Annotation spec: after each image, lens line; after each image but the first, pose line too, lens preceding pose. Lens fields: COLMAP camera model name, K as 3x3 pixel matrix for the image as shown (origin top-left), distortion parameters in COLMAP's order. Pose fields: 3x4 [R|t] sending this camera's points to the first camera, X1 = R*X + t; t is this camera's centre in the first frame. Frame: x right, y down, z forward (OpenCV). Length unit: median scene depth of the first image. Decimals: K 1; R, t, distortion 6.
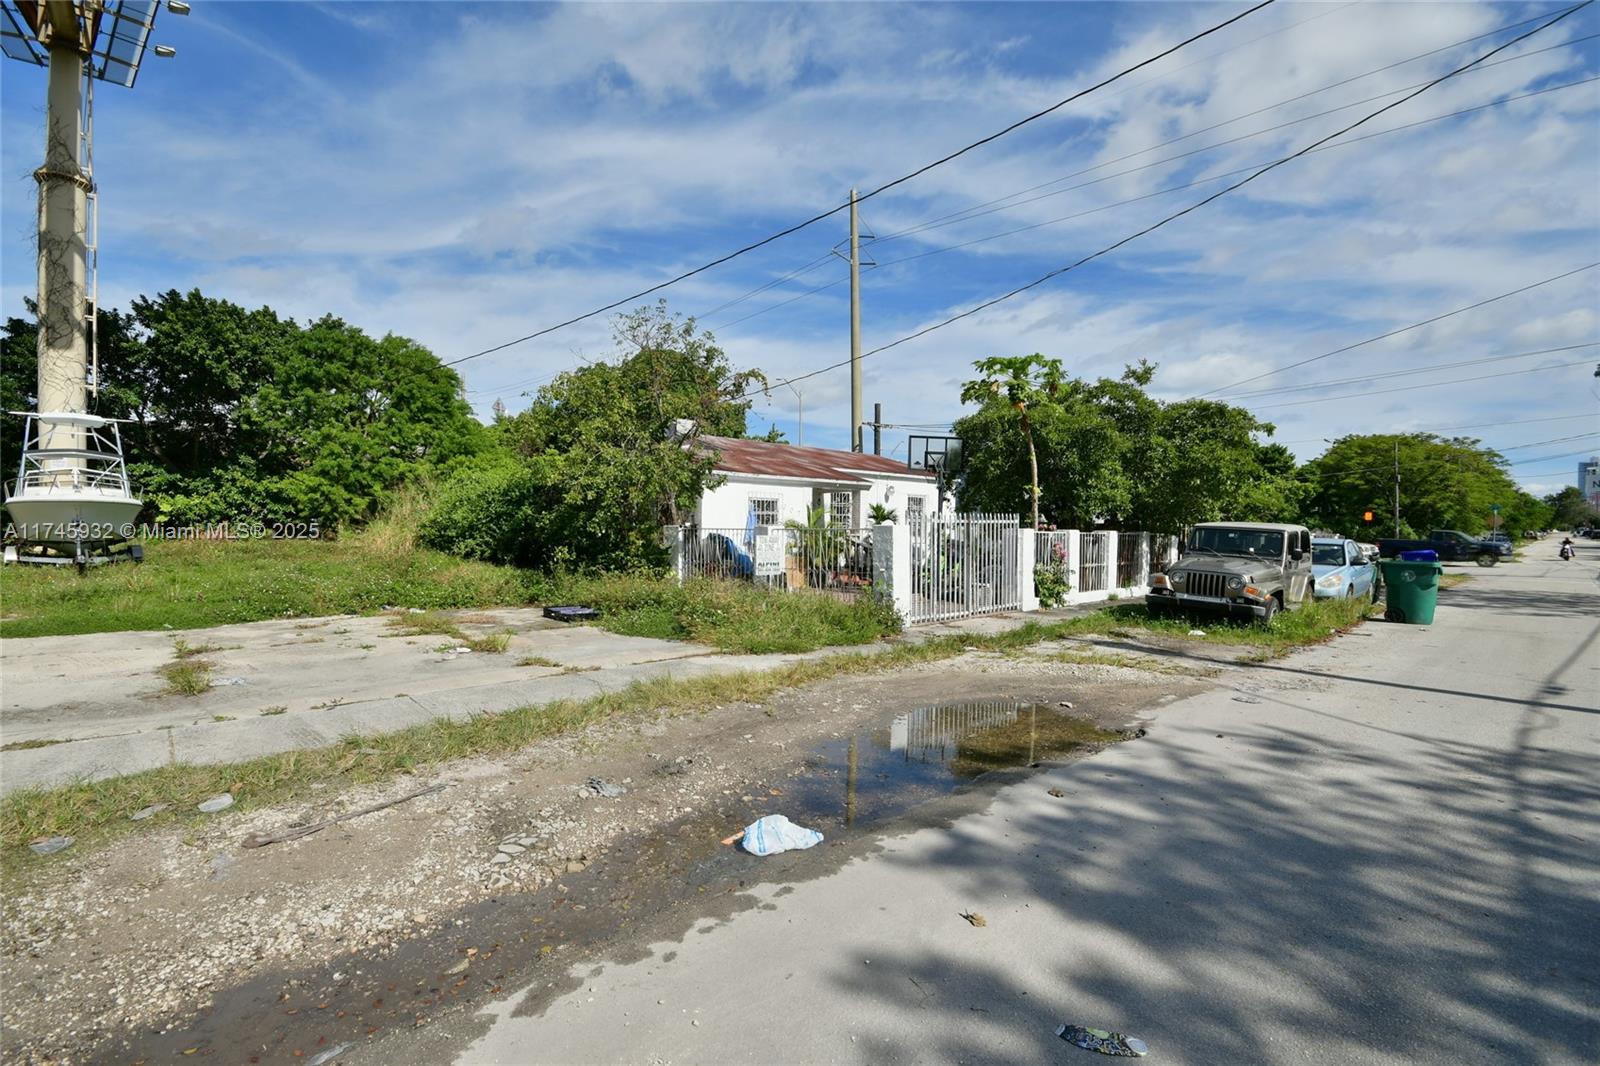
lens RADIAL K [[703.1, 0, 801.6], [0, 703.1, 536.8], [0, 0, 1]] dist [0.010454, -0.011023]
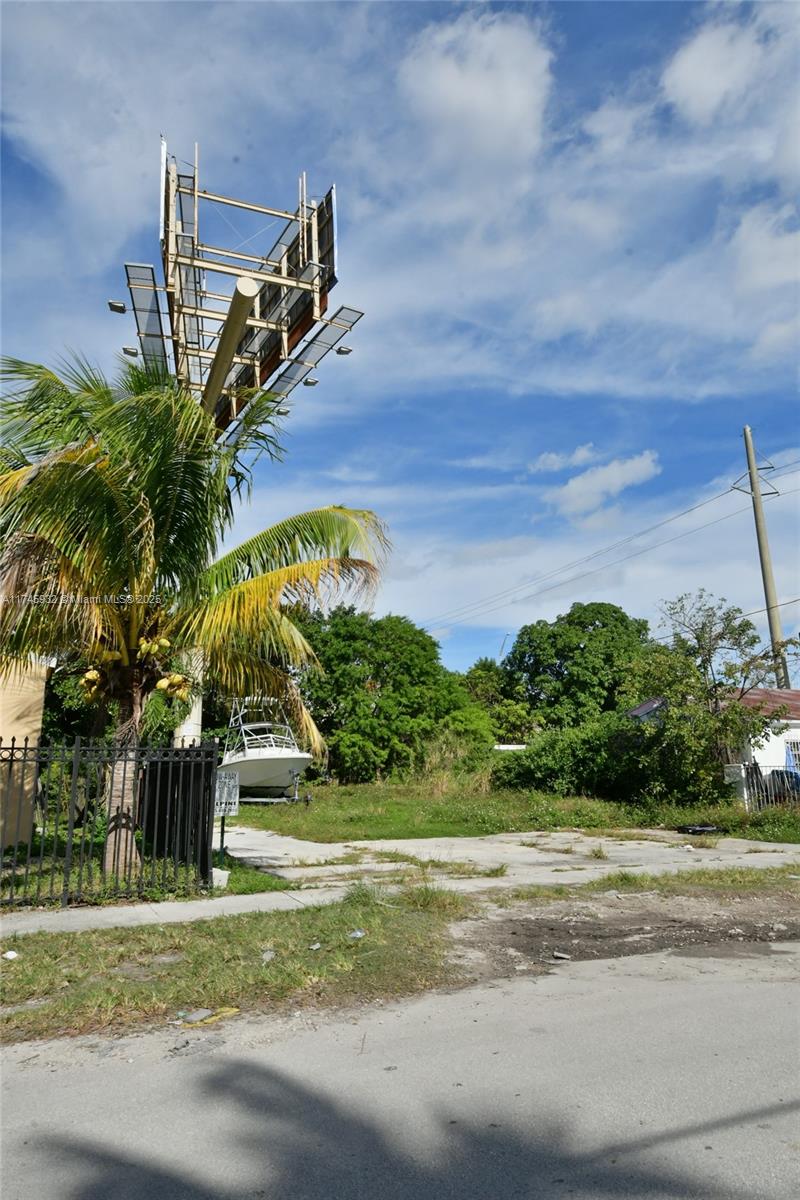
lens RADIAL K [[781.2, 0, 404.5], [0, 781.2, 604.4], [0, 0, 1]] dist [-0.001114, 0.001396]
pose [[0.952480, -0.083695, -0.292875, -0.204528], [0.016164, 0.974043, -0.225786, 0.006797], [0.304170, 0.210323, 0.929110, -0.348624]]
